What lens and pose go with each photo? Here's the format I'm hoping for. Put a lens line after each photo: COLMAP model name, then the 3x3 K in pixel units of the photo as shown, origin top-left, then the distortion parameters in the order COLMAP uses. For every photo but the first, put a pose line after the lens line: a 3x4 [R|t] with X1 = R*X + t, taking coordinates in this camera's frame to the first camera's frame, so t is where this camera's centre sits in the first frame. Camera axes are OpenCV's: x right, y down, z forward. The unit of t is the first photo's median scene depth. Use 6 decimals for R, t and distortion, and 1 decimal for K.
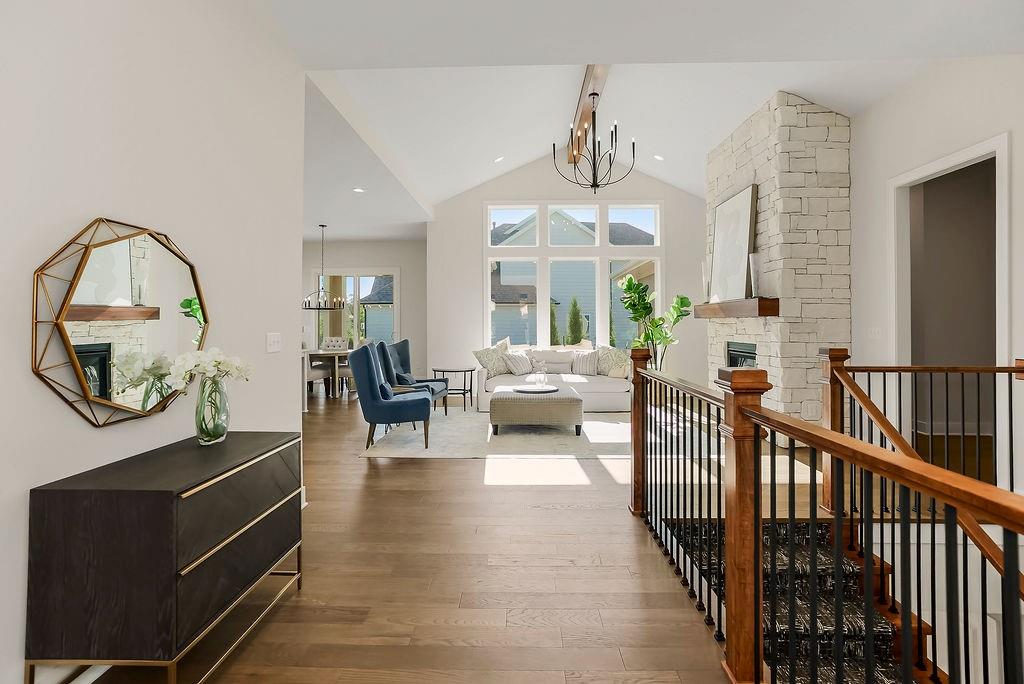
lens RADIAL K [[494.2, 0, 508.9], [0, 494.2, 320.6], [0, 0, 1]] dist [-0.001536, -0.000001]
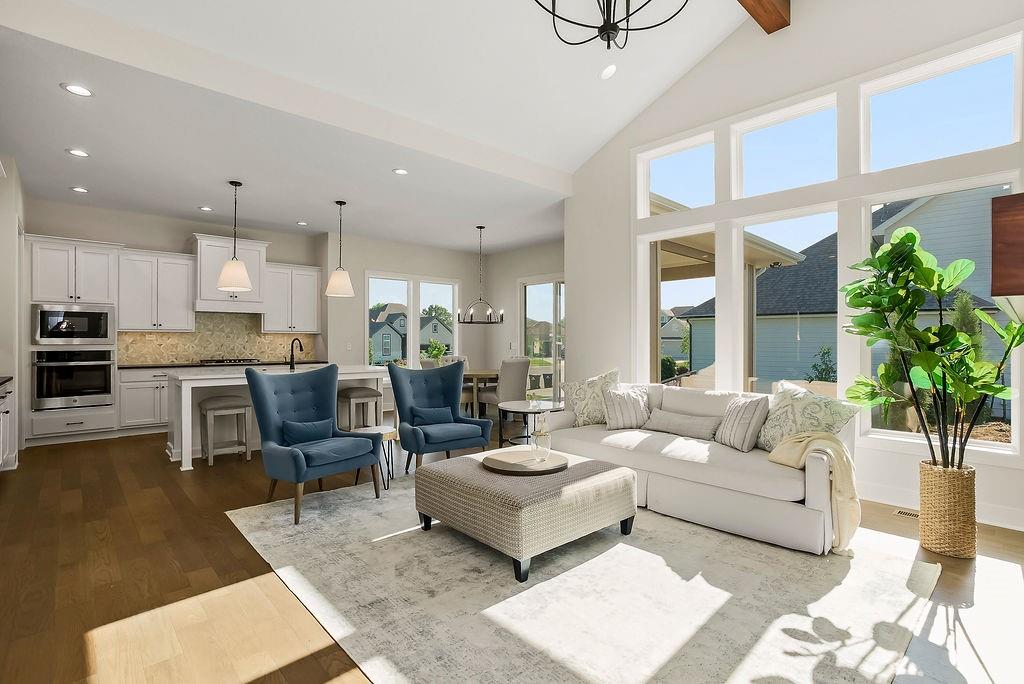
lens RADIAL K [[492.4, 0, 512.0], [0, 492.4, 342.0], [0, 0, 1]] dist [-0.065677, 0.054437]
pose [[0.701714, 0.008020, -0.712413, 0.344286], [0.001392, 0.999919, 0.012628, 0.001043], [0.712457, -0.009853, 0.701647, 0.511992]]
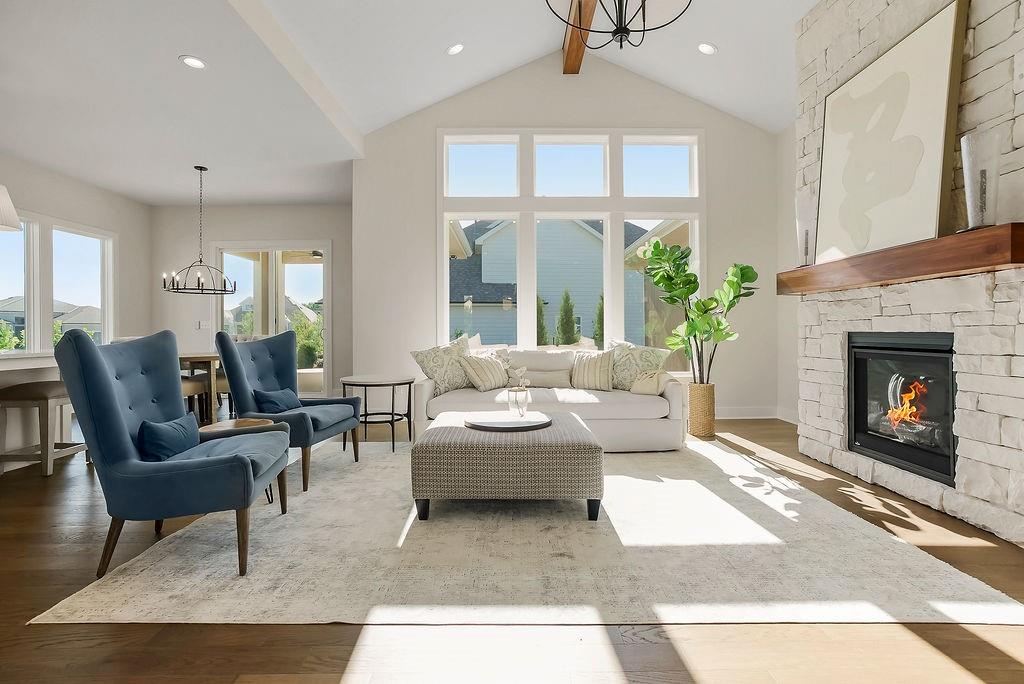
lens RADIAL K [[473.8, 0, 513.5], [0, 473.8, 332.6], [0, 0, 1]] dist [-0.020122, 0.000284]
pose [[0.999414, 0.000122, 0.034242, 0.035073], [-0.000440, 0.999957, 0.009263, 0.033132], [-0.034240, -0.009273, 0.999371, 0.411499]]
